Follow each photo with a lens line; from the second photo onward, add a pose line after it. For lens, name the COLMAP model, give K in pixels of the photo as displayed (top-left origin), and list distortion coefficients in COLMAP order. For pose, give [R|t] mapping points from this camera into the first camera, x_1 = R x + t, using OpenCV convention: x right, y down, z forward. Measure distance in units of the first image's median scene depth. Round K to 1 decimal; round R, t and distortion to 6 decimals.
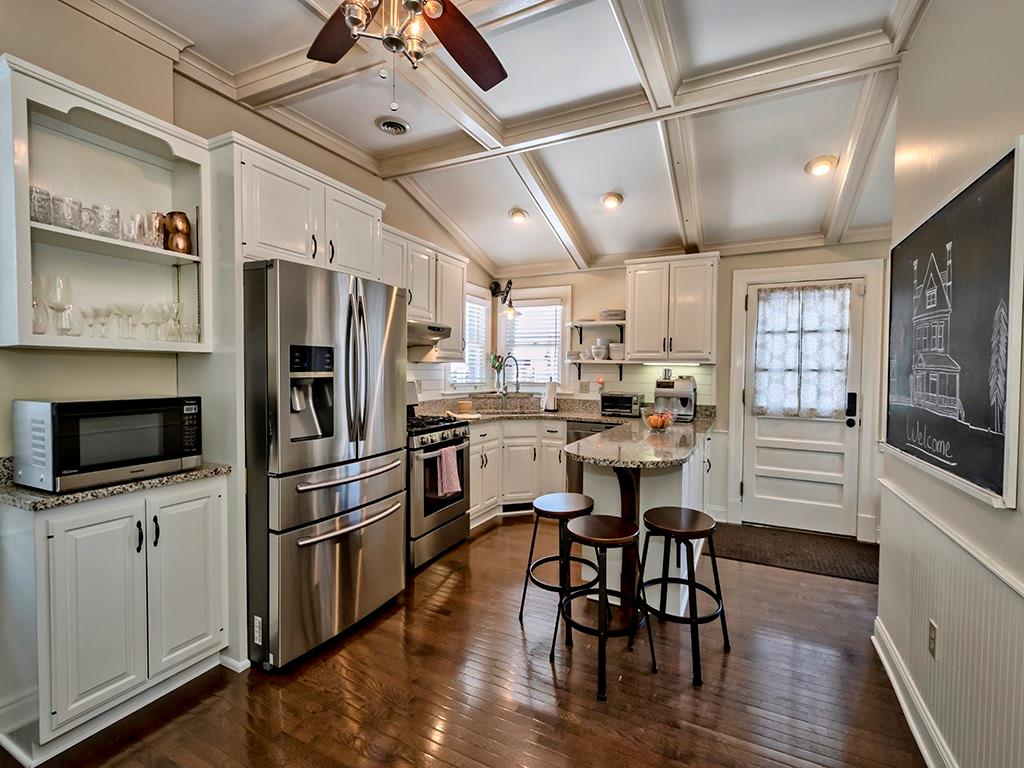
lens RADIAL K [[469.9, 0, 510.8], [0, 469.9, 384.0], [0, 0, 1]] dist [0.001141, -0.000374]
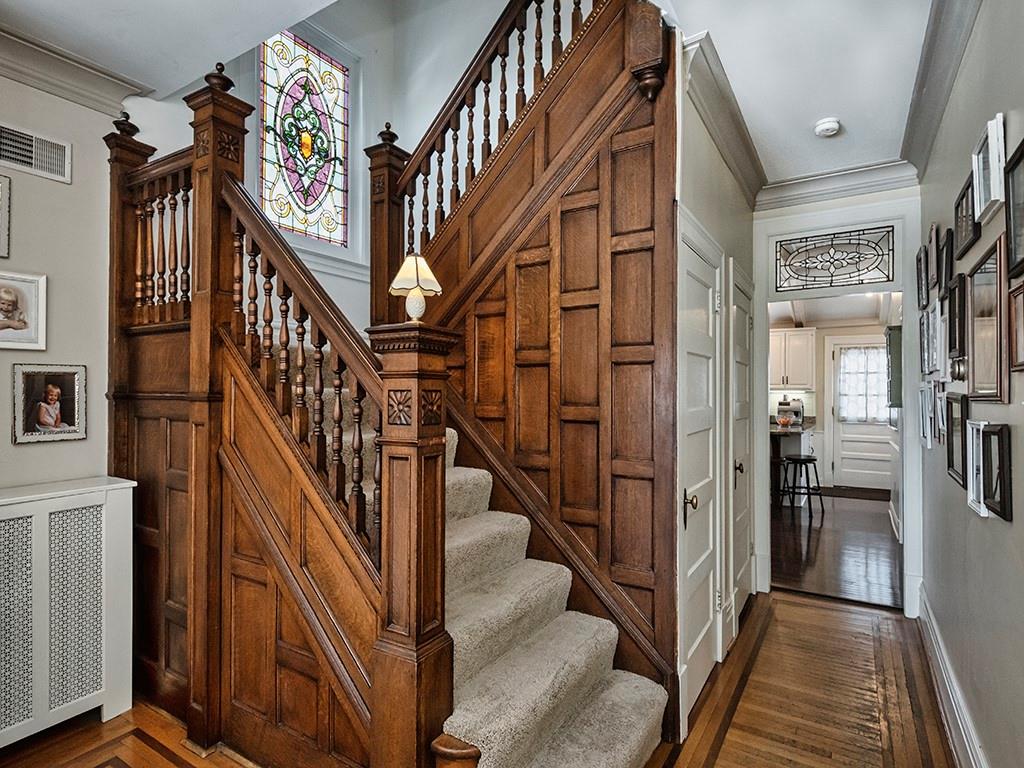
lens RADIAL K [[539.4, 0, 518.8], [0, 539.4, 387.8], [0, 0, 1]] dist [0.007097, -0.000083]
pose [[0.995763, -0.006343, -0.091733, -0.465159], [0.003202, 0.999405, -0.034341, 0.007461], [0.091896, 0.033902, 0.995191, -1.076651]]
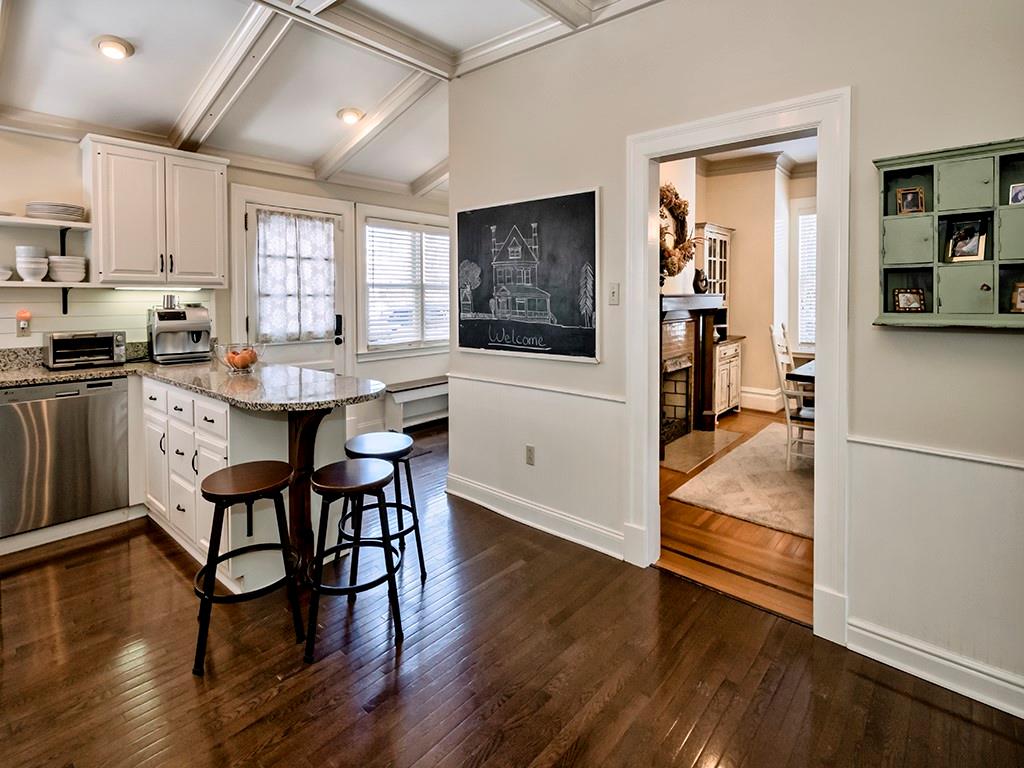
lens RADIAL K [[519.3, 0, 553.7], [0, 519.3, 307.6], [0, 0, 1]] dist [0.001421, -0.000027]
pose [[0.191834, -0.033099, 0.980869, -0.390698], [0.031813, 0.999116, 0.027493, -0.015677], [-0.980912, 0.025930, 0.192718, 0.230941]]
